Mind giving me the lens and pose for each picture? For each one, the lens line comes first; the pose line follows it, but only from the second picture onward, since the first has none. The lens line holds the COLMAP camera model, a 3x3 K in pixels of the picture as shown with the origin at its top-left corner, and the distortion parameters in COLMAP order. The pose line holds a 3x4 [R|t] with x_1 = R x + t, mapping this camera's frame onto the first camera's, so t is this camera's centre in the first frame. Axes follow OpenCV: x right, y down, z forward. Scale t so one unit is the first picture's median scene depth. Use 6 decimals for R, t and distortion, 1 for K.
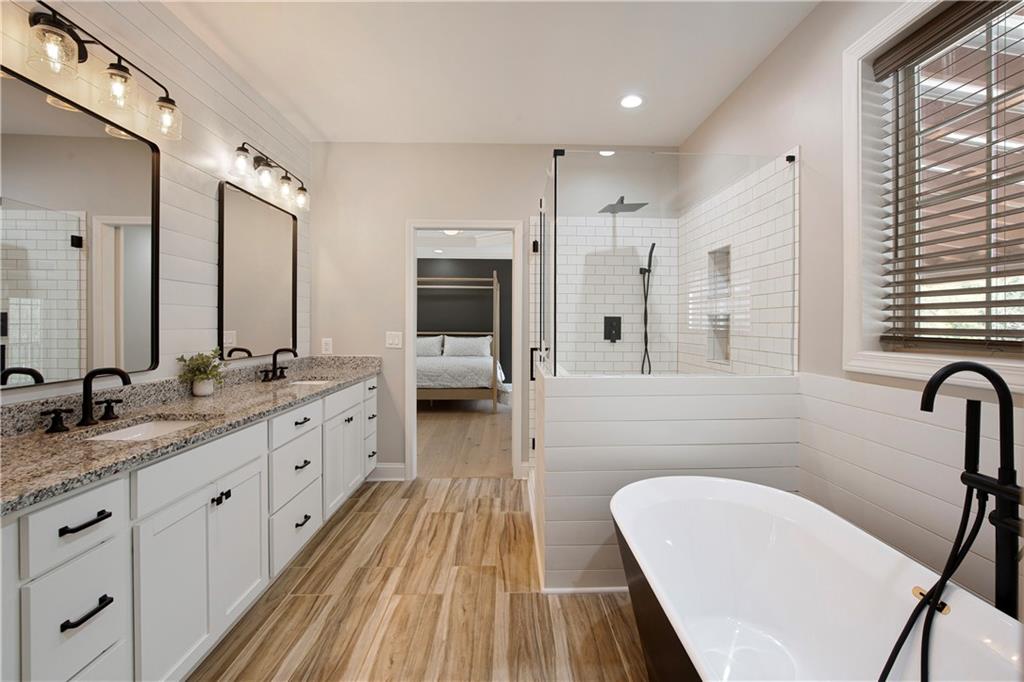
lens RADIAL K [[468.3, 0, 512.0], [0, 468.3, 341.0], [0, 0, 1]] dist [-0.040499, 0.009345]
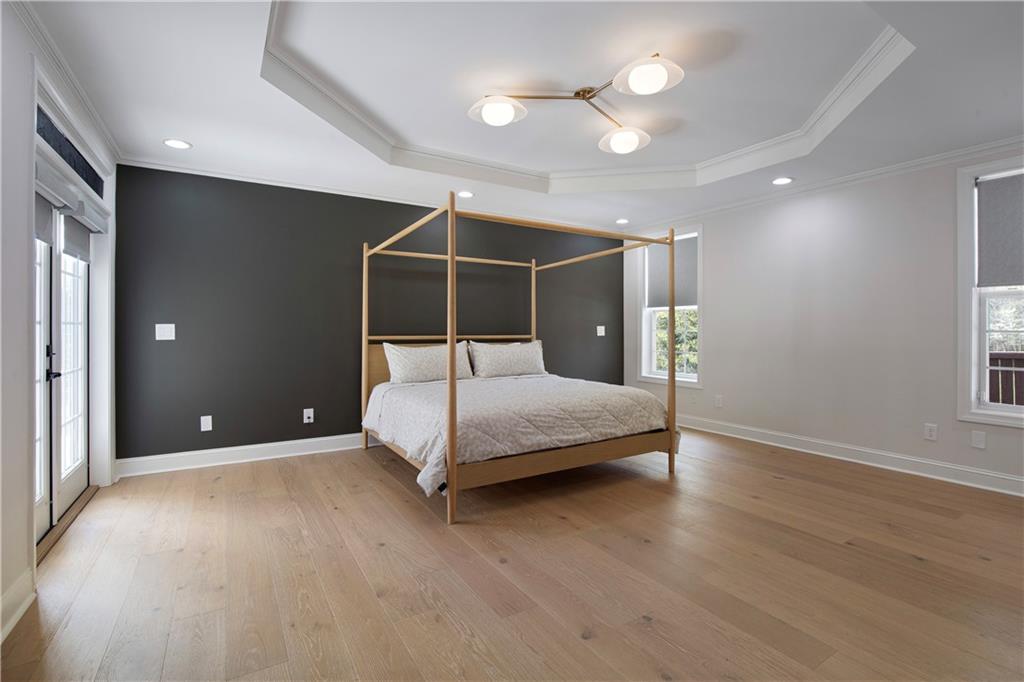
lens RADIAL K [[468.3, 0, 512.0], [0, 468.3, 341.0], [0, 0, 1]] dist [-0.040499, 0.009345]
pose [[0.862628, -0.018323, 0.505506, -0.402238], [0.021945, 0.999758, -0.001211, -0.010520], [-0.505362, 0.012137, 0.862822, 0.473871]]
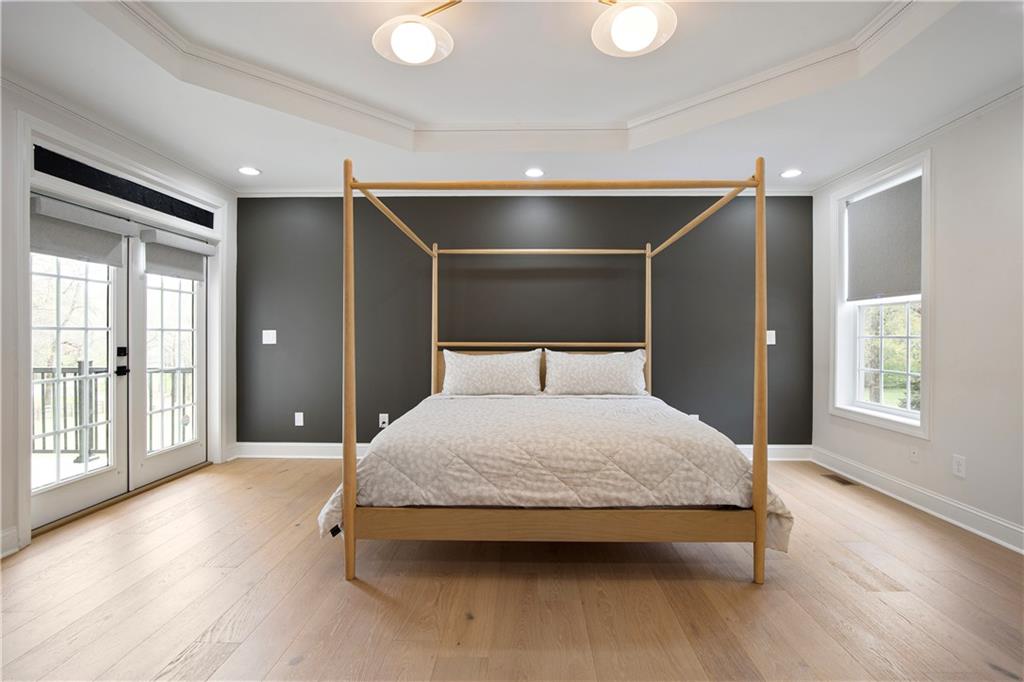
lens RADIAL K [[460.9, 0, 516.3], [0, 460.9, 342.2], [0, 0, 1]] dist [-0.027166, 0.008323]
pose [[0.999324, -0.004553, -0.036475, -0.158806], [0.003852, 0.999807, -0.019263, -0.010355], [0.036556, 0.019109, 0.999149, 0.528502]]
